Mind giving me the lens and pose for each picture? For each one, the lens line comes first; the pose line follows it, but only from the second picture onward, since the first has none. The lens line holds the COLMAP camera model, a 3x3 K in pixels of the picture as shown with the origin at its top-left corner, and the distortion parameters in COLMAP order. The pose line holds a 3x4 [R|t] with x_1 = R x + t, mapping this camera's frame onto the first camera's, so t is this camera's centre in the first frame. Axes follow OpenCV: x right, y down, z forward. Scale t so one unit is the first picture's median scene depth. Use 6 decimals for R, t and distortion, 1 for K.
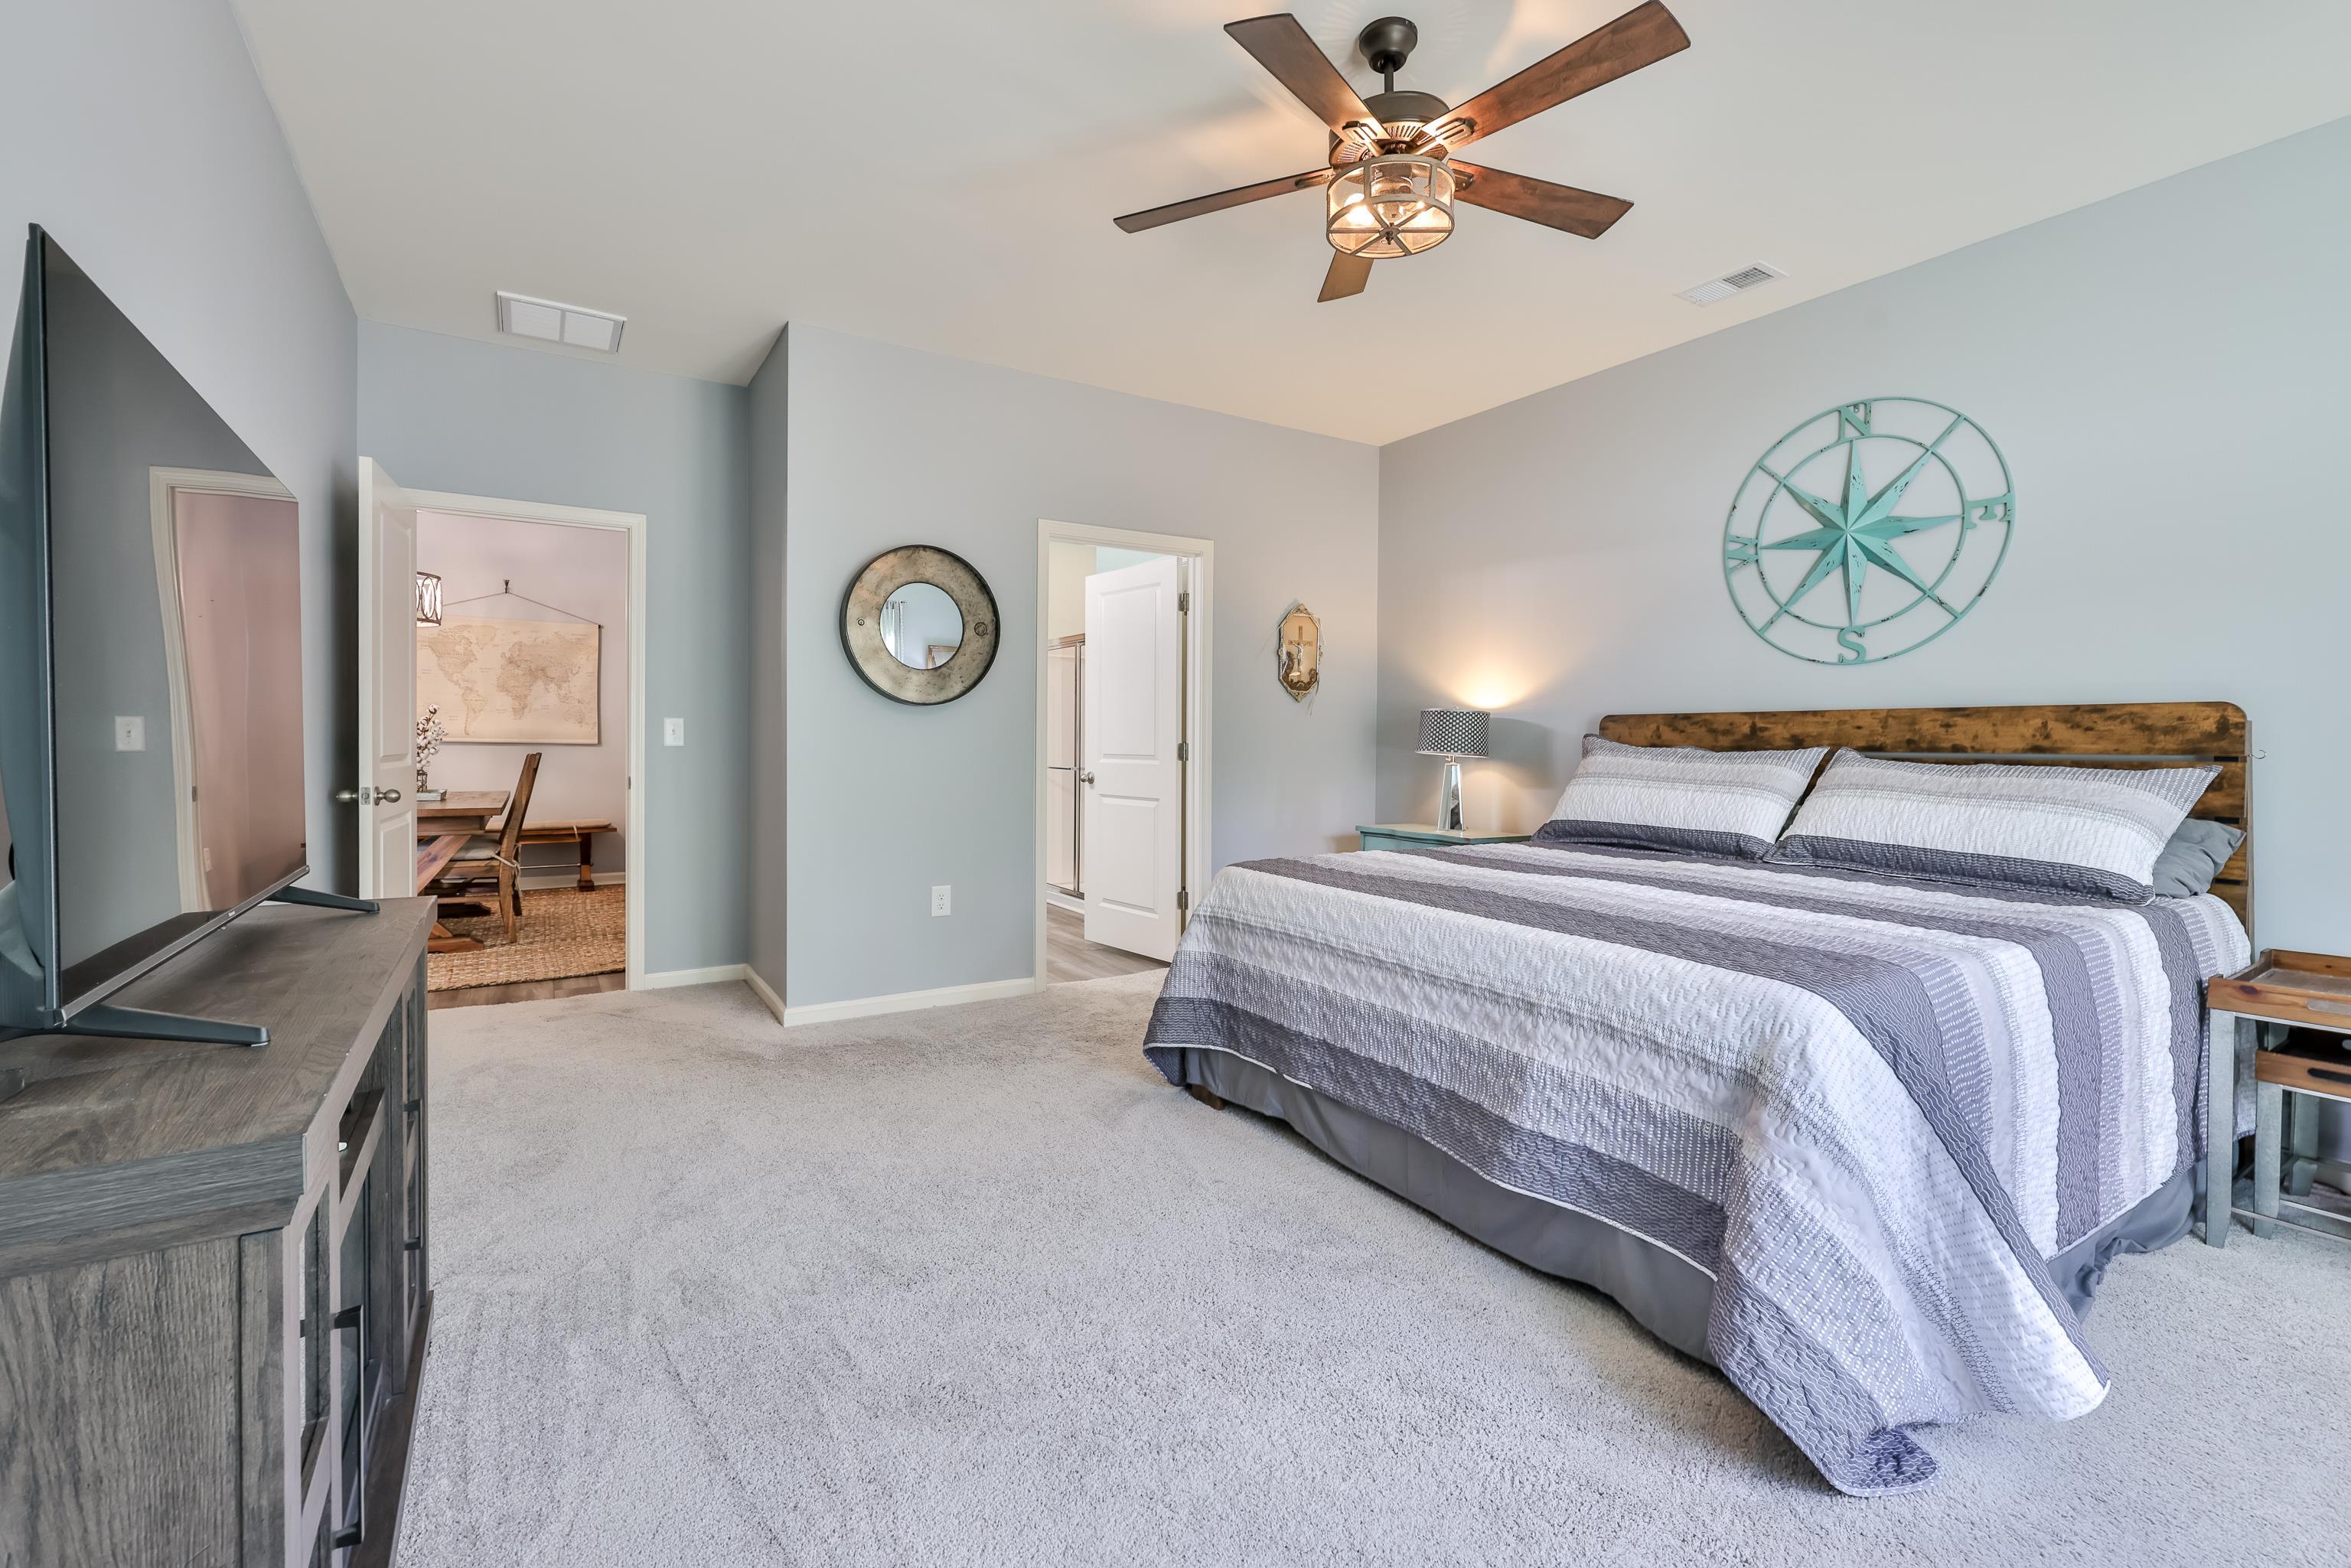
lens RADIAL K [[1004.9, 0, 1166.9], [0, 1004.9, 746.5], [0, 0, 1]] dist [-0.000211, -0.000019]
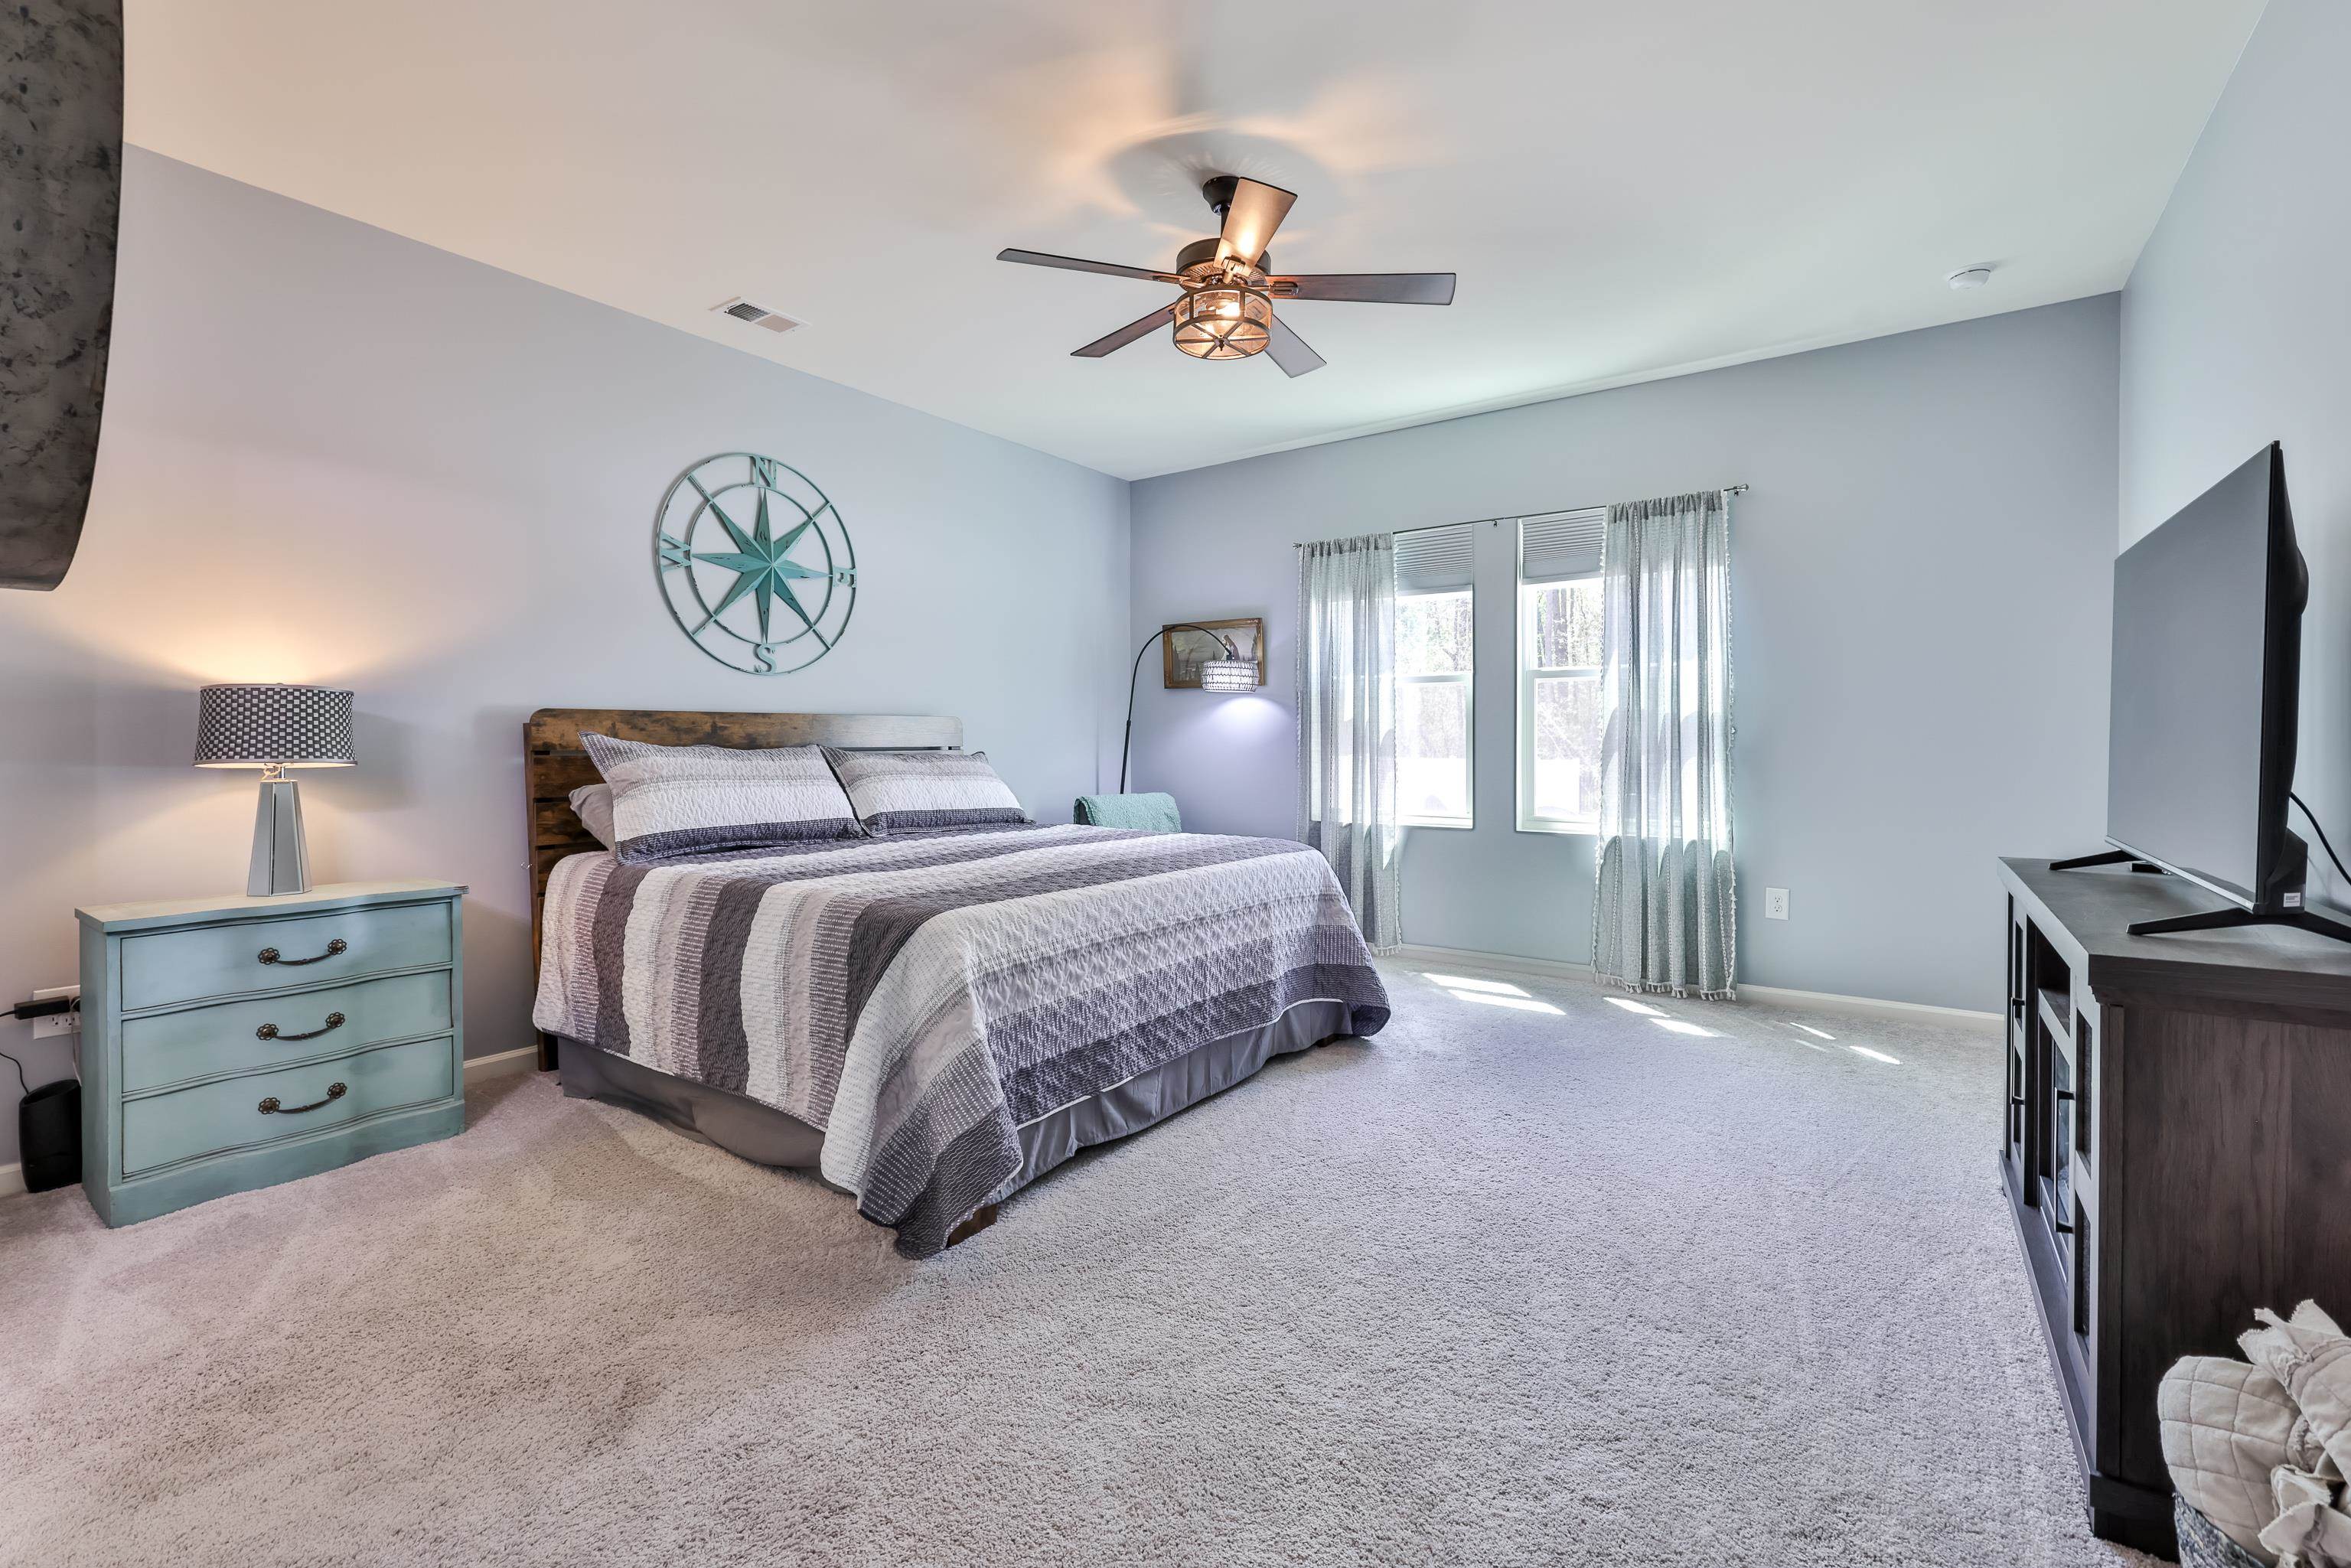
lens RADIAL K [[1004.9, 0, 1166.9], [0, 1004.9, 746.5], [0, 0, 1]] dist [-0.000211, -0.000019]
pose [[-0.377373, -0.009597, 0.926012, -0.609838], [0.006778, 0.999891, 0.013125, -0.008943], [-0.926036, 0.011230, -0.377267, 1.008705]]
